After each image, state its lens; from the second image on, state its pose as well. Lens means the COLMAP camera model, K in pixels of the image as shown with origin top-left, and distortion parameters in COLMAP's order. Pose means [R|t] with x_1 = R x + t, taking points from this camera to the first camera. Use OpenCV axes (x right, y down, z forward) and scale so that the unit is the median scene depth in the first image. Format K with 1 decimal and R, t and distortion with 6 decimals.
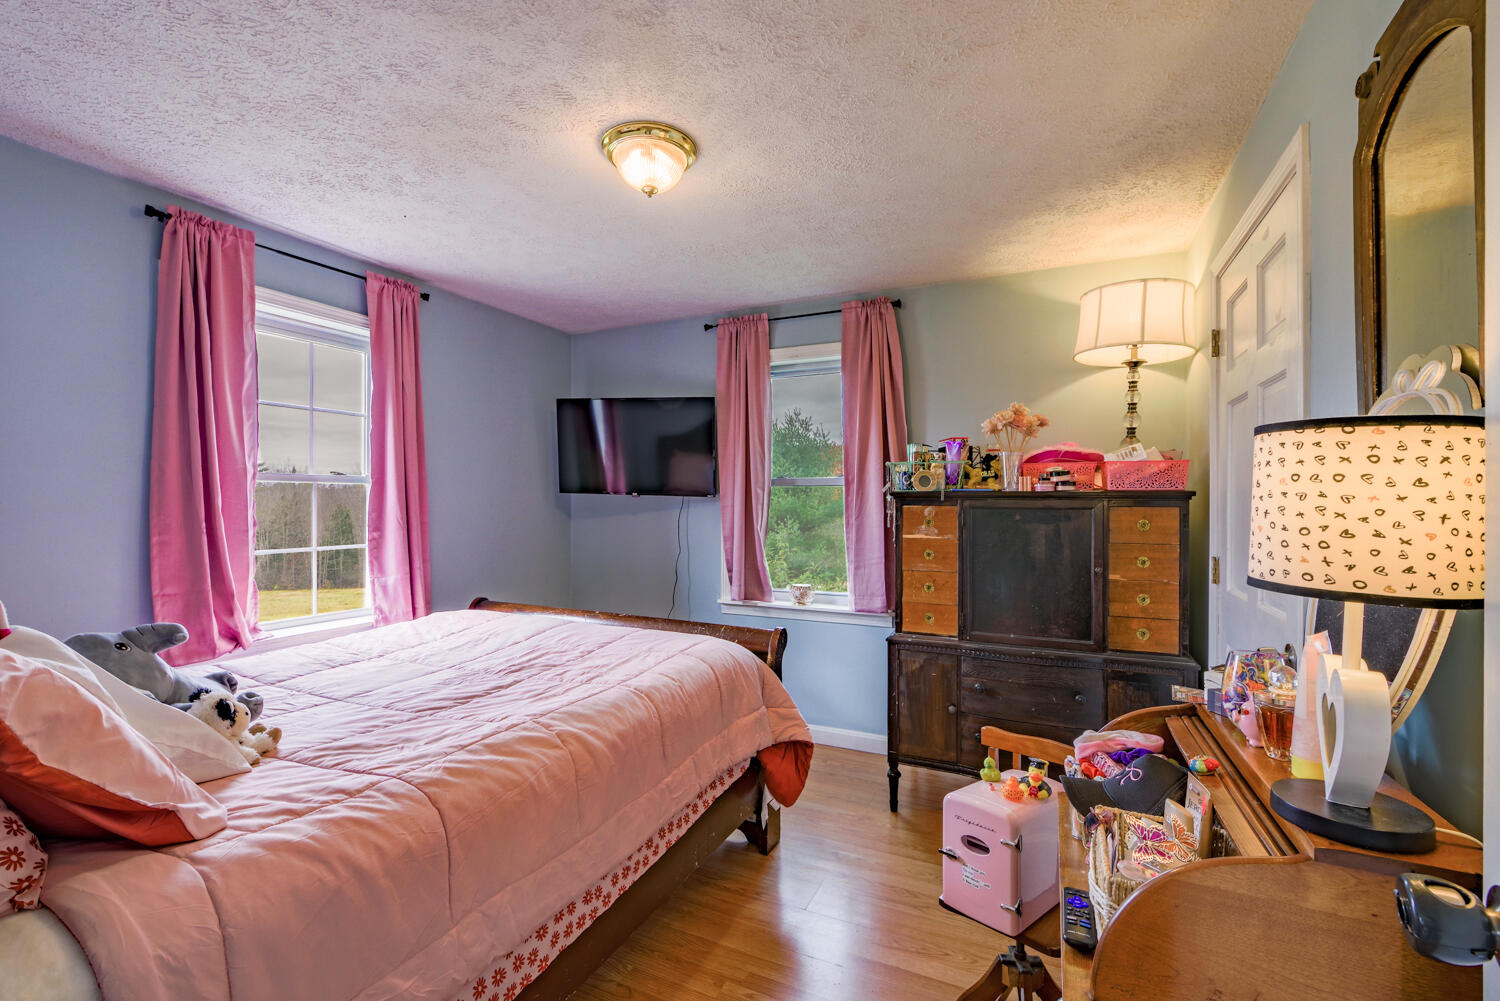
lens RADIAL K [[650.8, 0, 740.0], [0, 650.8, 498.7], [0, 0, 1]] dist [0.000073, 0.000077]
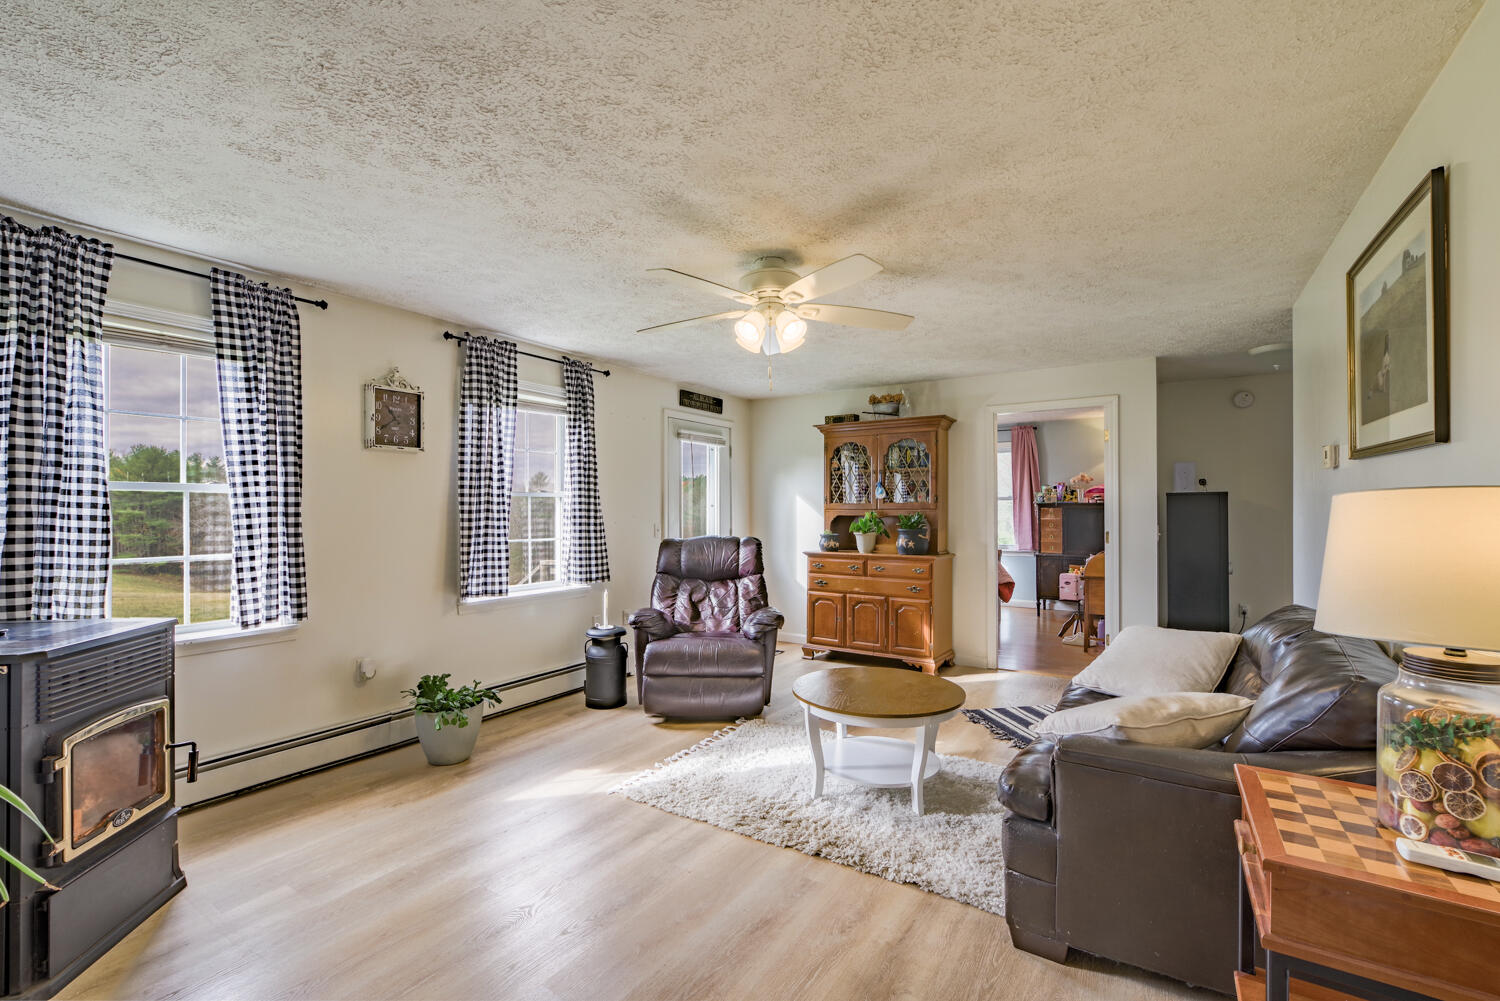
lens RADIAL K [[650.8, 0, 747.6], [0, 650.8, 505.9], [0, 0, 1]] dist [0.000073, 0.000077]
pose [[0.992711, -0.013183, -0.119793, -0.684984], [0.013229, 0.999912, -0.000411, -0.015314], [0.119788, -0.001177, 0.992799, -1.983856]]
